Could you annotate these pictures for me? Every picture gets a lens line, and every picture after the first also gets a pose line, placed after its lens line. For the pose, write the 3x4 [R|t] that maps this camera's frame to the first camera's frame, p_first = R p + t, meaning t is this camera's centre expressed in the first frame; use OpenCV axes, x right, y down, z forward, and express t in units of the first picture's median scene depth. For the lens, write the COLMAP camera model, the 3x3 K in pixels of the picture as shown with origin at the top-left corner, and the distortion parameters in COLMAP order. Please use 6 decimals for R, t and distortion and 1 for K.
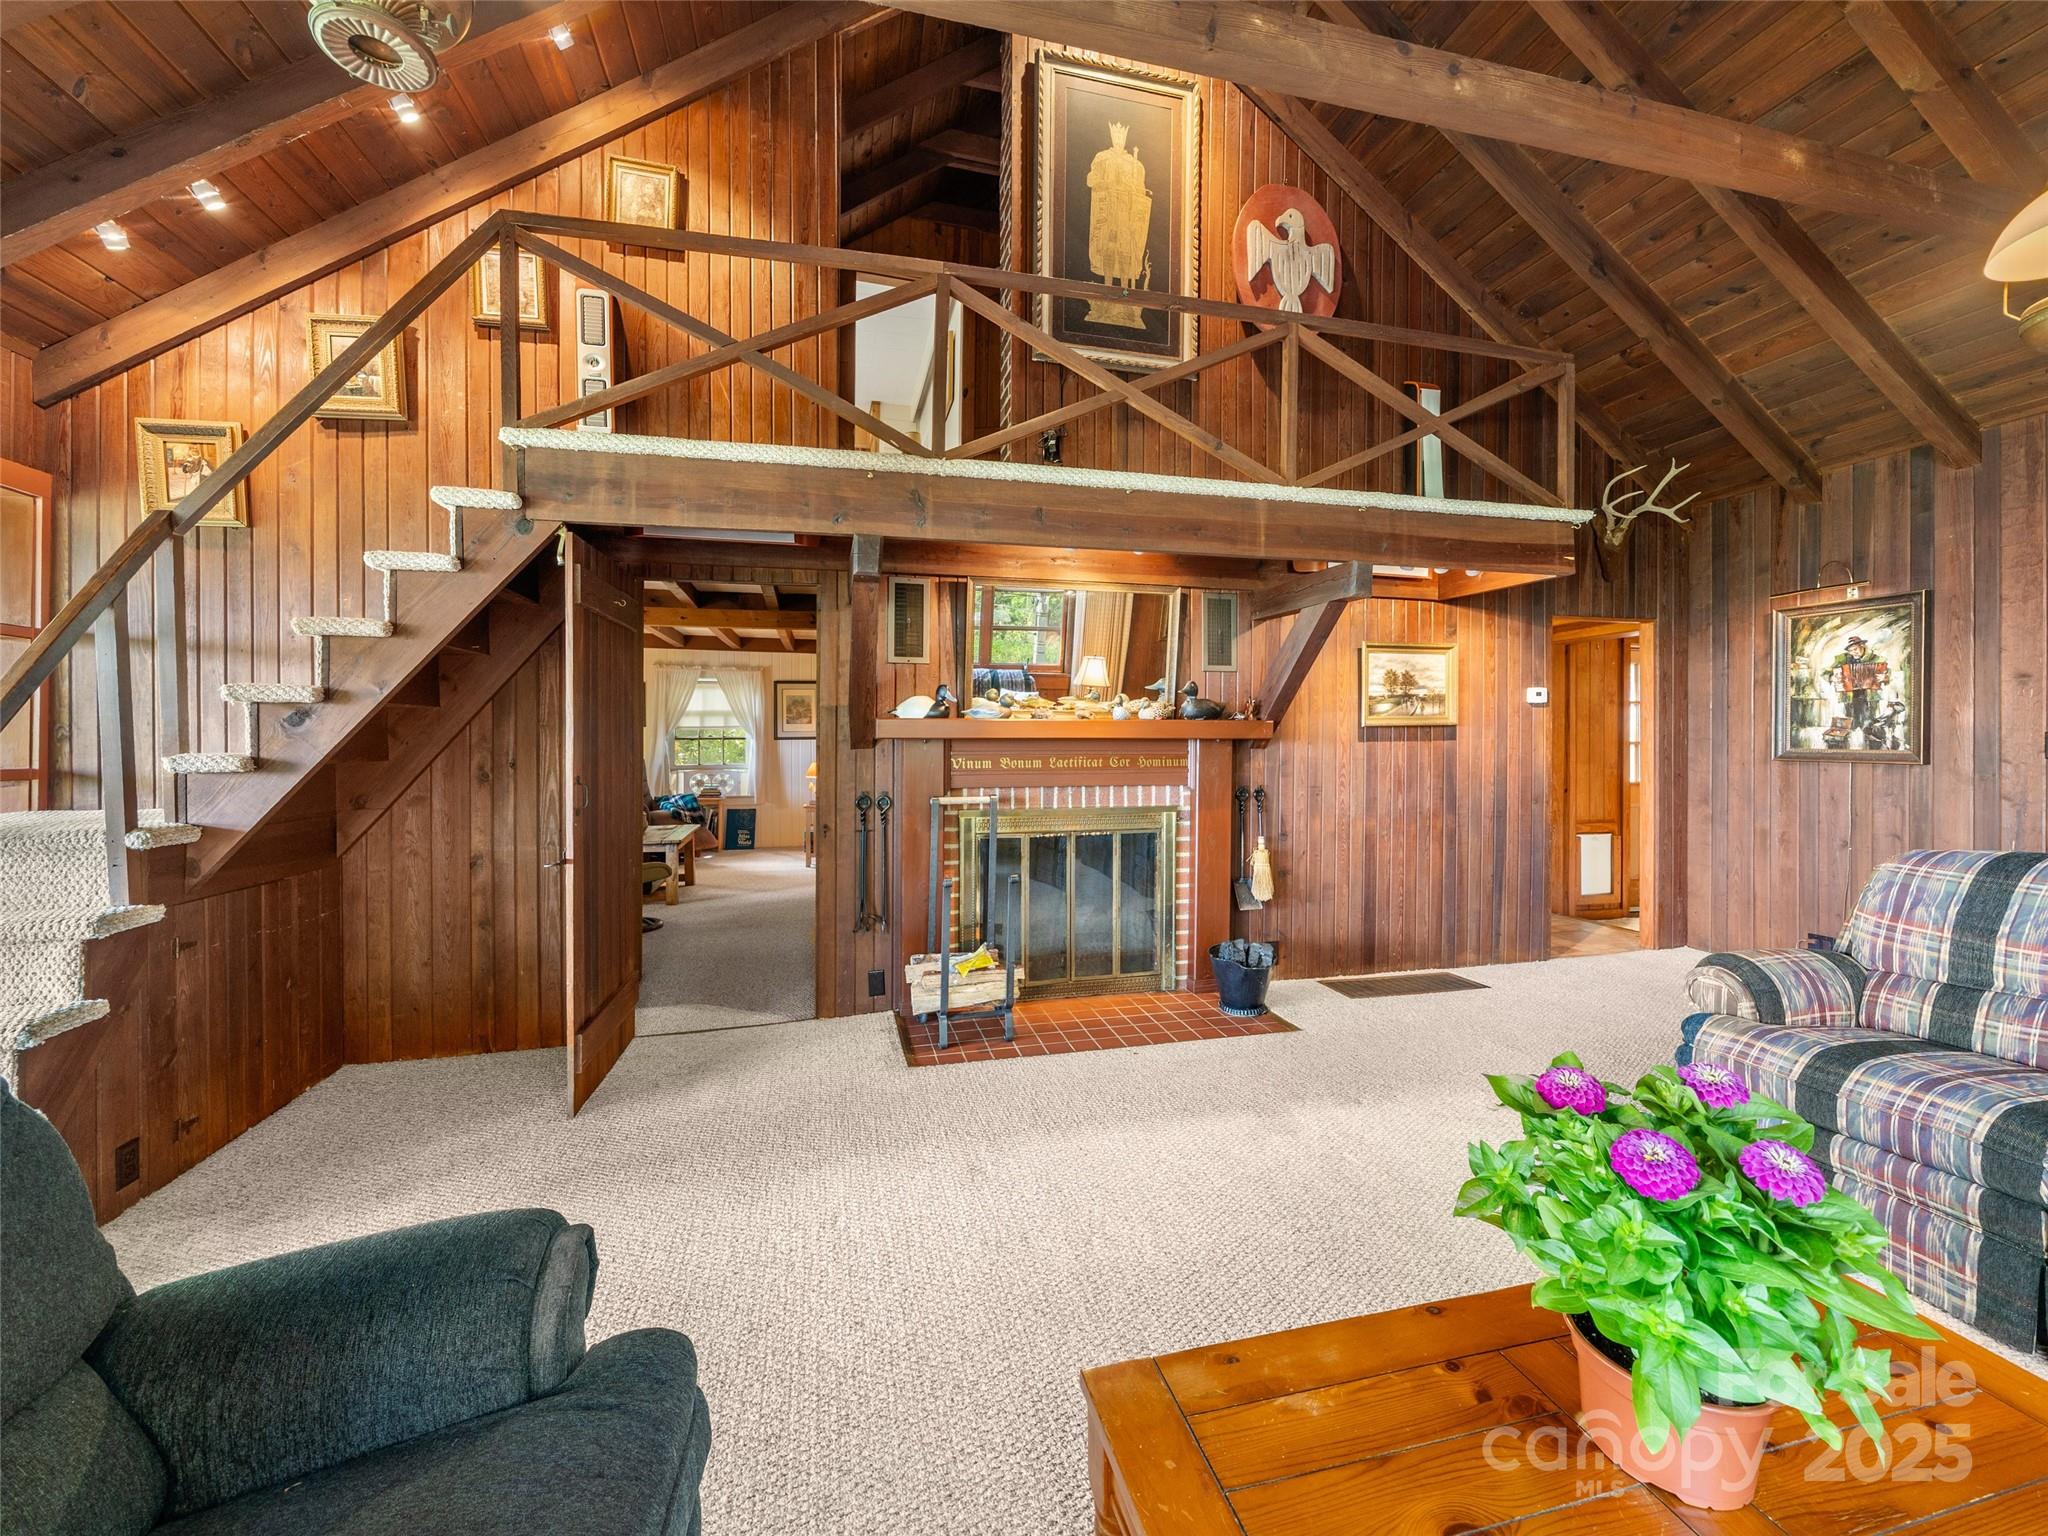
lens RADIAL K [[820.3, 0, 1029.7], [0, 820.3, 737.1], [0, 0, 1]] dist [0.000477, -0.000355]
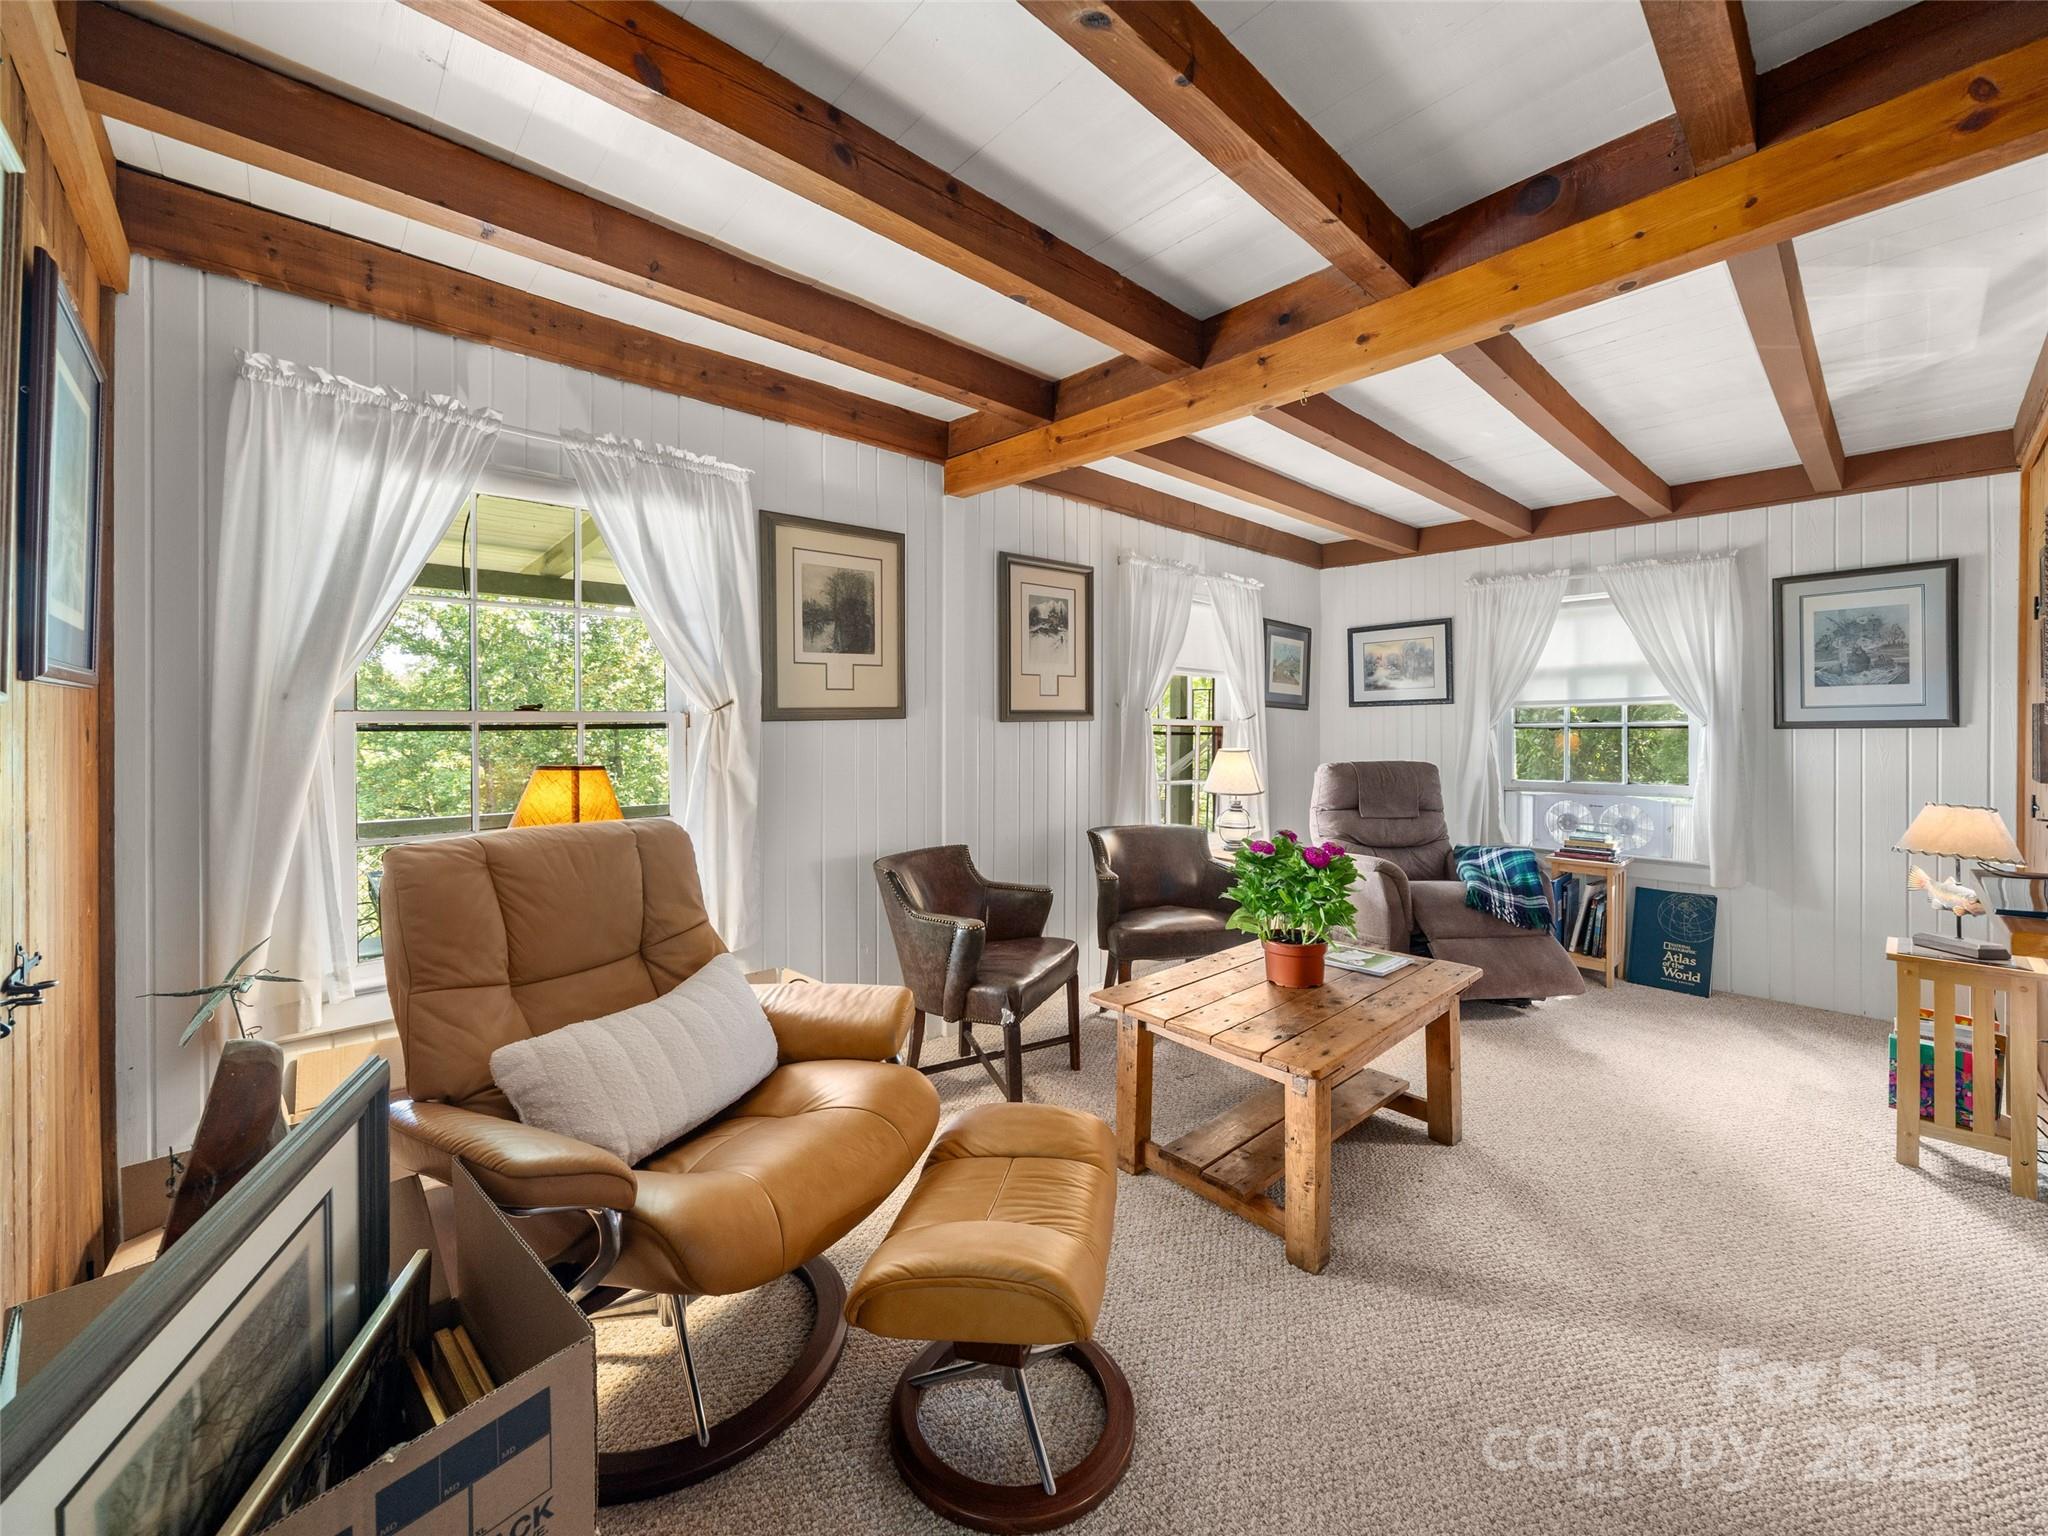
lens RADIAL K [[820.3, 0, 1029.7], [0, 820.3, 737.1], [0, 0, 1]] dist [0.000477, -0.000355]
pose [[0.488157, 0.002084, -0.872753, -0.144756], [0.002610, 0.999989, 0.003847, 0.005250], [0.872752, -0.004156, 0.488146, 0.505255]]
